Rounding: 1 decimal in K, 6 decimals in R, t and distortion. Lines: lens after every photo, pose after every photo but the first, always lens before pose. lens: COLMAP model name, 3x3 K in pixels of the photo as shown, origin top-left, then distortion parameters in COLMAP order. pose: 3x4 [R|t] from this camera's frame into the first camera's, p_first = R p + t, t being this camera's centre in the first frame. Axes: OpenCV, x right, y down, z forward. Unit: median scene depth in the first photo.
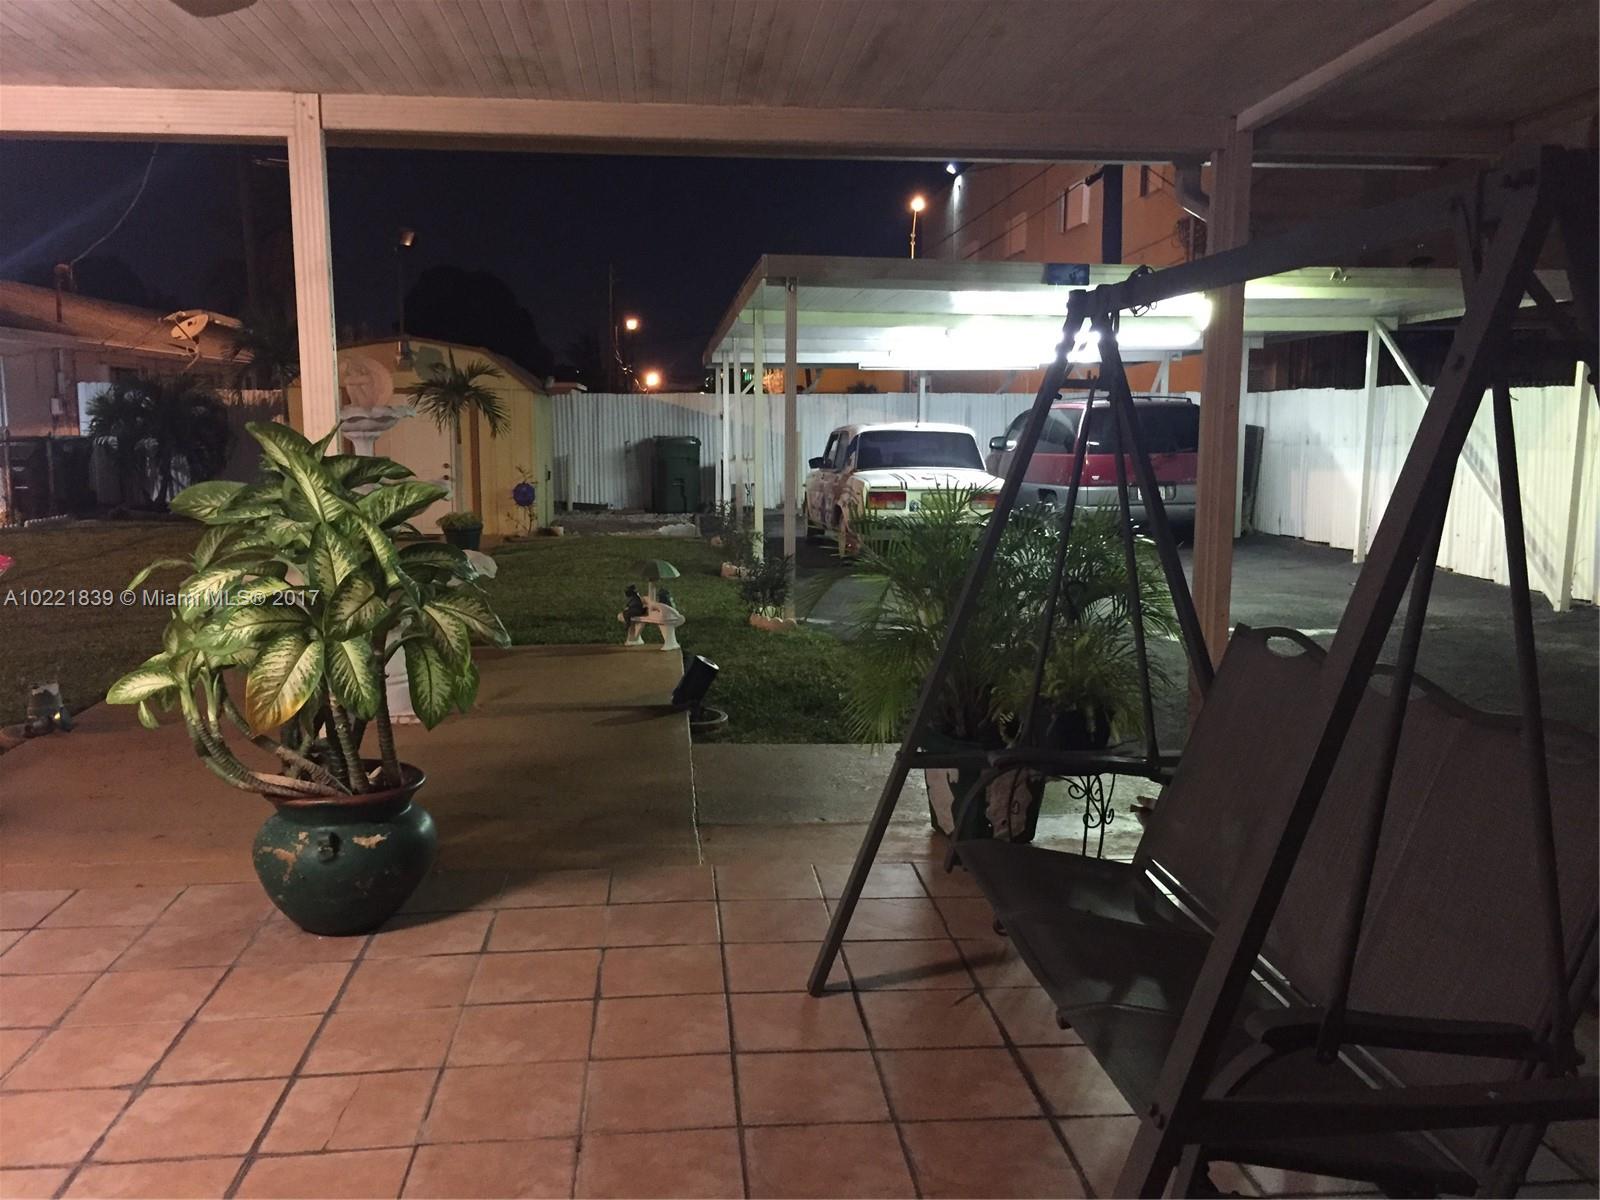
lens RADIAL K [[1362.4, 0, 800.0], [0, 1362.4, 600.0], [0, 0, 1]] dist [0.064897, 0.002623]
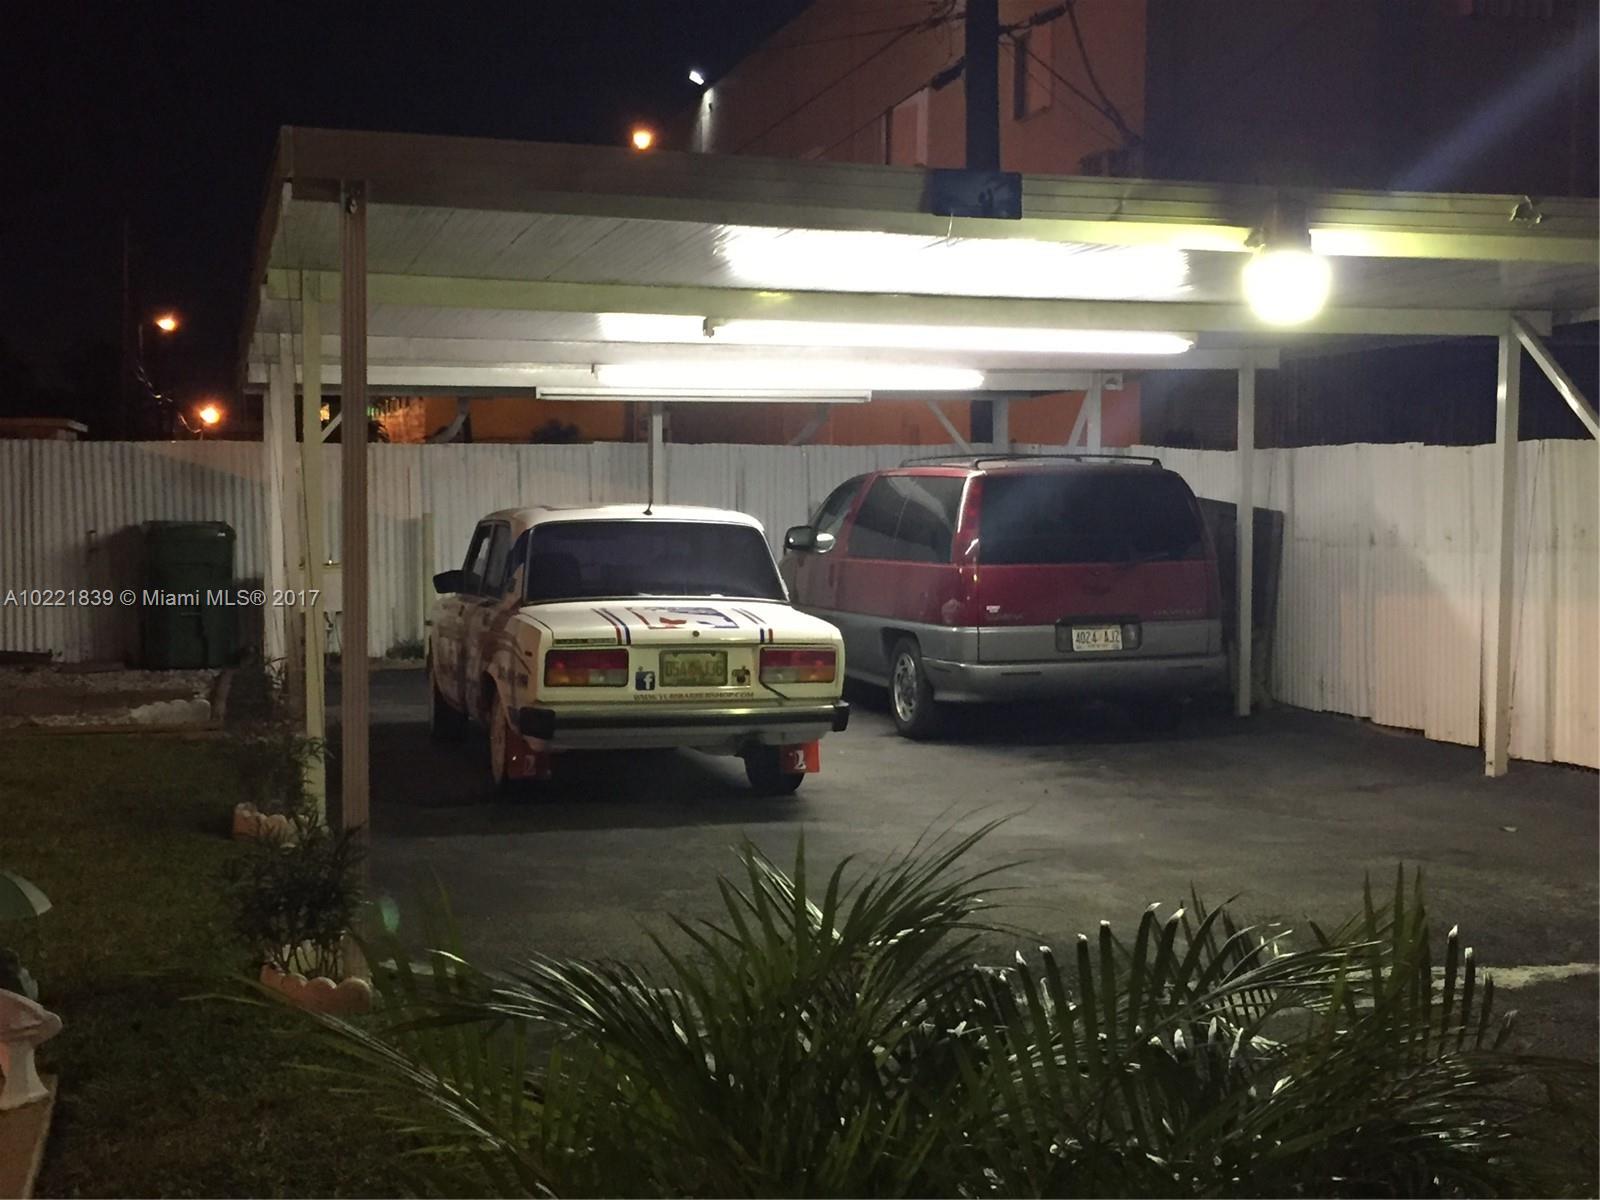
lens RADIAL K [[2160.9, 0, 800.0], [0, 2160.9, 600.0], [0, 0, 1]] dist [0.067746, -0.016200]
pose [[0.987945, -0.006692, 0.154660, 0.017200], [0.018472, 0.997023, -0.074859, -0.033586], [-0.153699, 0.076814, 0.985128, 0.207527]]
